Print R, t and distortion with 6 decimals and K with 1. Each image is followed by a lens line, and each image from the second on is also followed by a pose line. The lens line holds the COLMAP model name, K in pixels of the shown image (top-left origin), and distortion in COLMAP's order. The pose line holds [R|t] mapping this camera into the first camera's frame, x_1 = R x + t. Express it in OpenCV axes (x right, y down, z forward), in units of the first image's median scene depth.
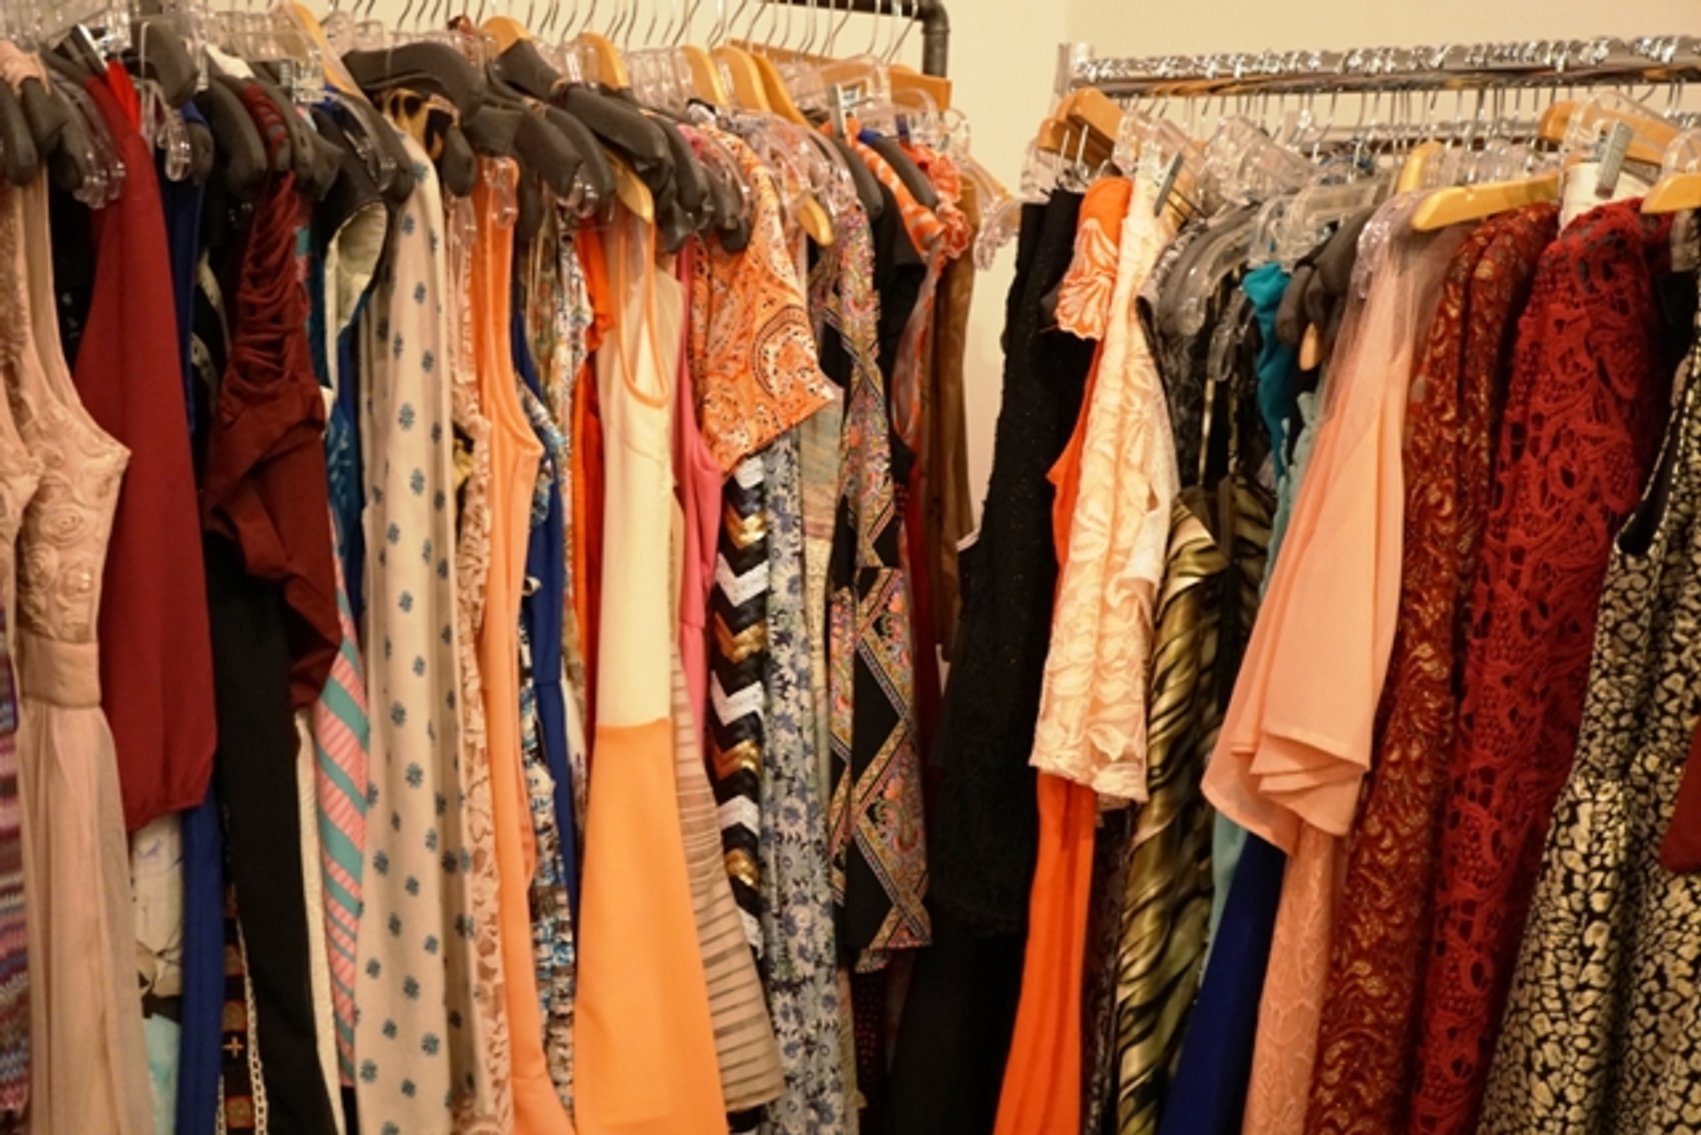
lens RADIAL K [[2115.5, 0, 854.2], [0, 2115.5, 580.9], [0, 0, 1]] dist [-0.017187, 0.029272]
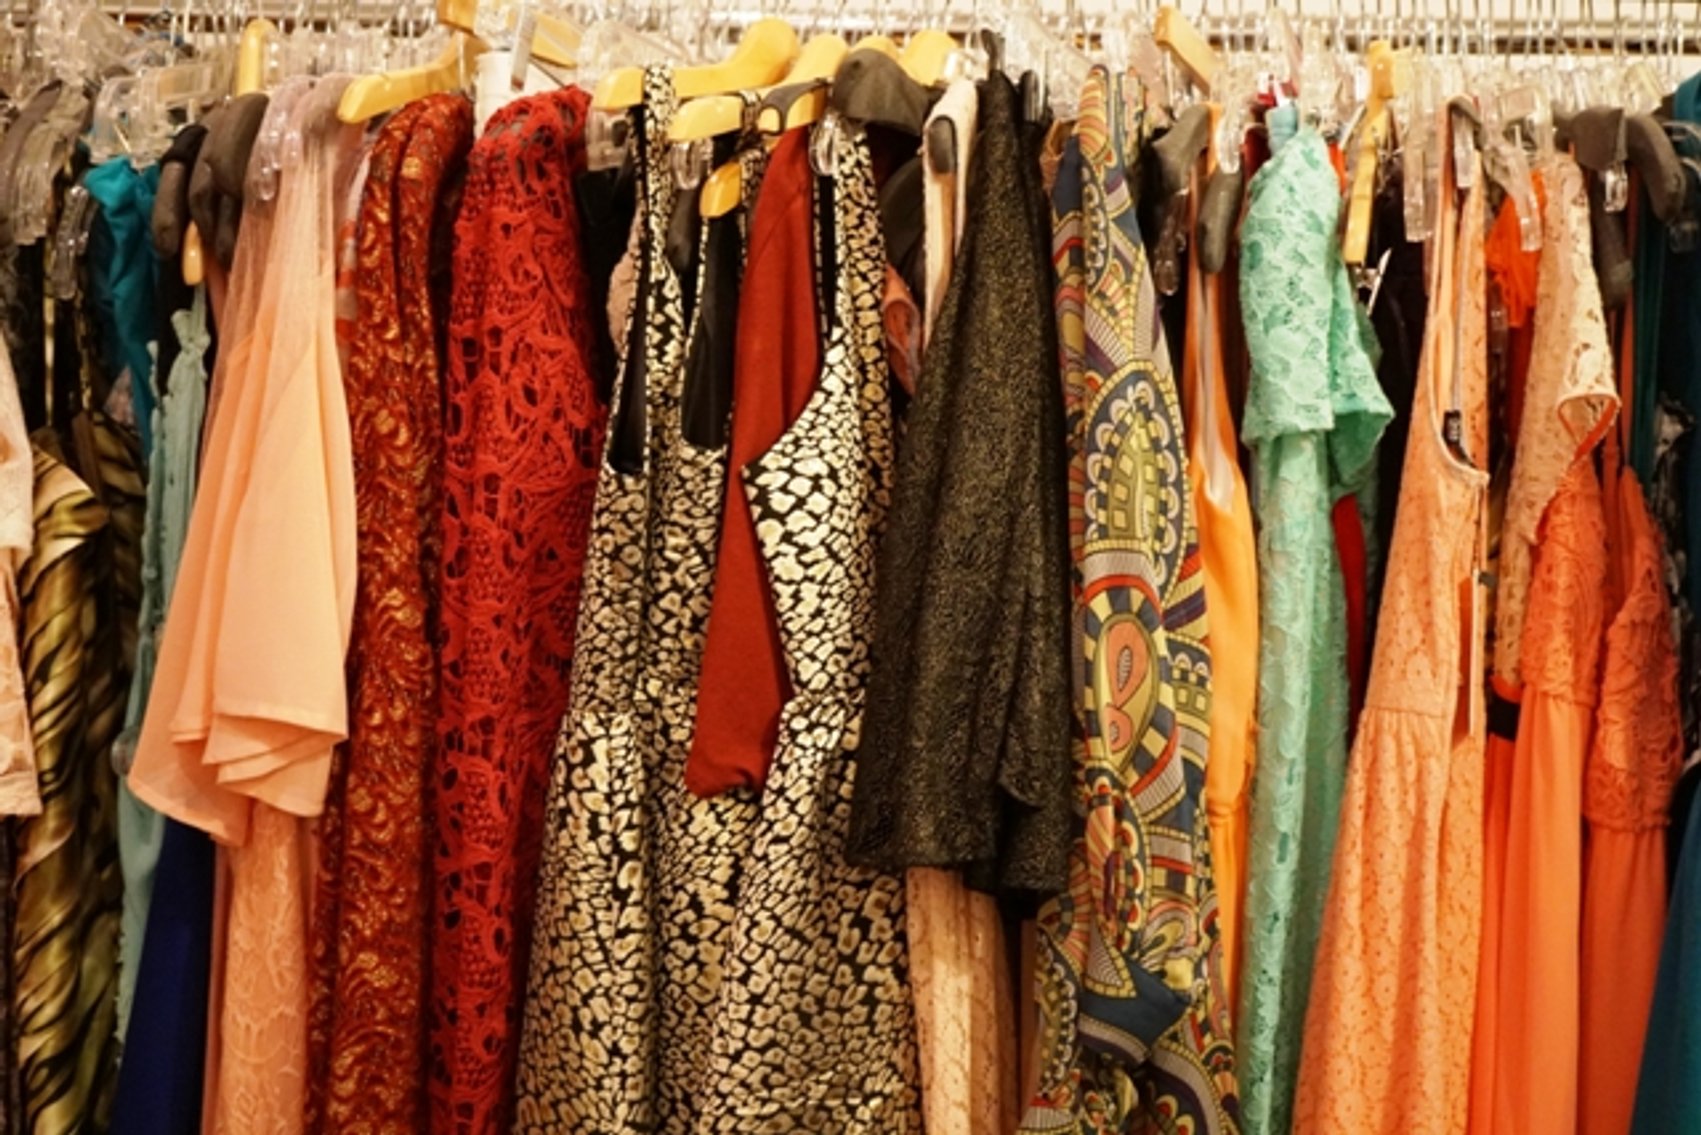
lens RADIAL K [[2115.5, 0, 854.2], [0, 2115.5, 580.9], [0, 0, 1]] dist [-0.017187, 0.029272]
pose [[0.770884, -0.117037, 0.626131, -0.148991], [0.083139, 0.993053, 0.083263, -0.034492], [-0.631526, -0.012130, 0.775260, 0.195007]]
